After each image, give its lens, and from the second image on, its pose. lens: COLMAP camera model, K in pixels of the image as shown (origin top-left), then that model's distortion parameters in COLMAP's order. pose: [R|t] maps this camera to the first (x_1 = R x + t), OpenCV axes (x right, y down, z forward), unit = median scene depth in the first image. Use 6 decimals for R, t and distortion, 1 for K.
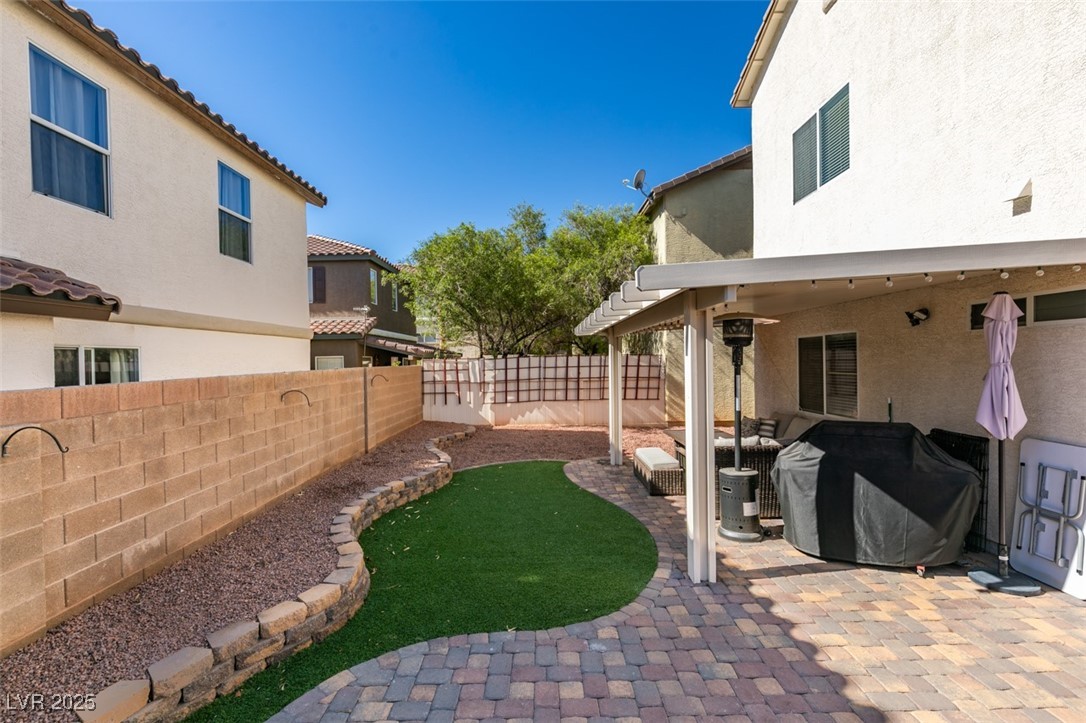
lens RADIAL K [[486.2, 0, 538.3], [0, 486.2, 367.7], [0, 0, 1]] dist [0.006935, -0.000070]
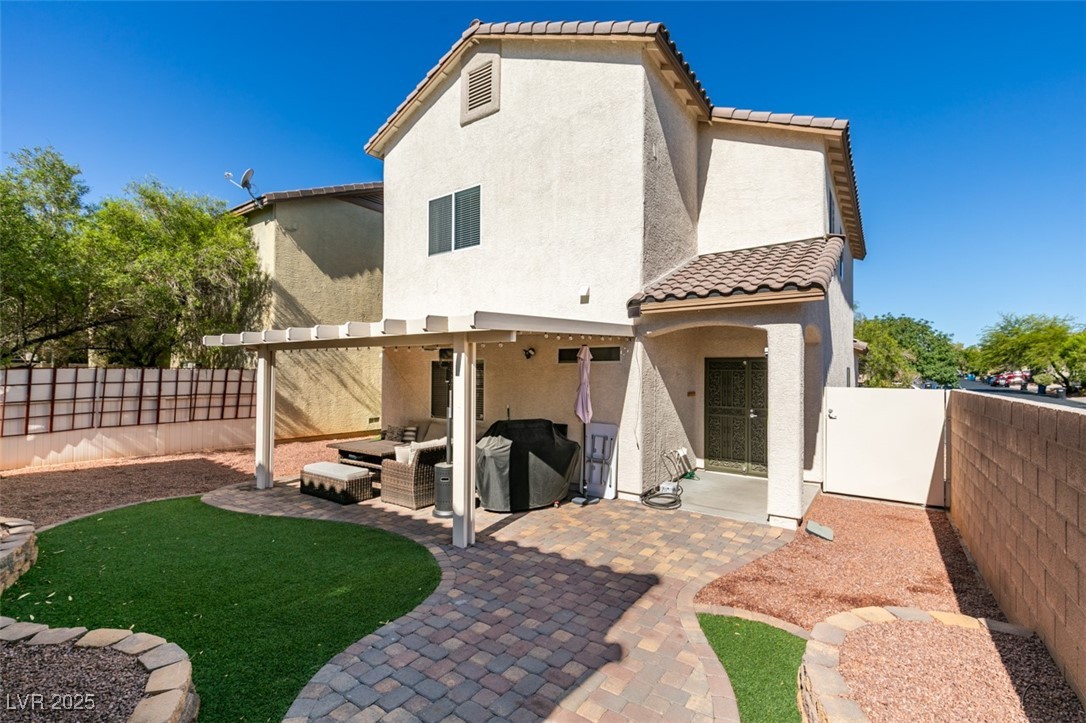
lens RADIAL K [[486.2, 0, 543.1], [0, 486.2, 367.8], [0, 0, 1]] dist [0.006935, -0.000070]
pose [[0.576723, 0.029721, 0.816399, -0.456350], [-0.004308, 0.999435, -0.033342, -0.002145], [-0.816928, 0.015712, 0.576525, 0.039035]]
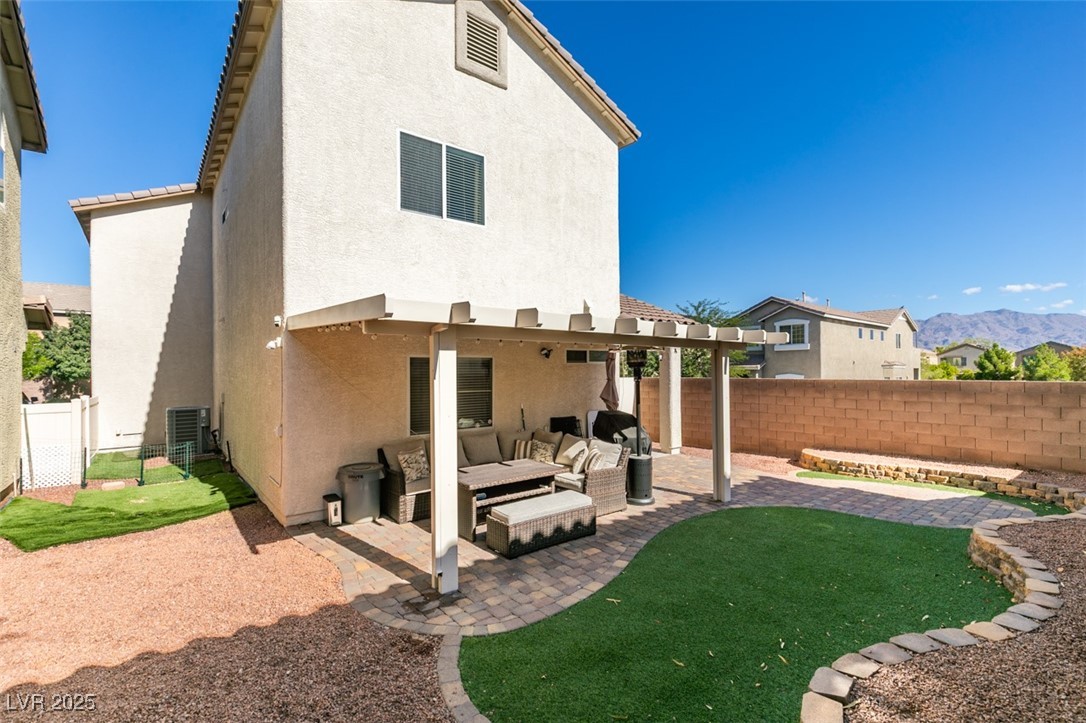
lens RADIAL K [[486.2, 0, 542.8], [0, 486.2, 366.3], [0, 0, 1]] dist [0.006935, -0.000070]
pose [[-0.633950, 0.025325, 0.772959, -0.455081], [0.025941, 0.999598, -0.011474, -0.035247], [-0.772939, 0.012778, -0.634352, 1.884560]]
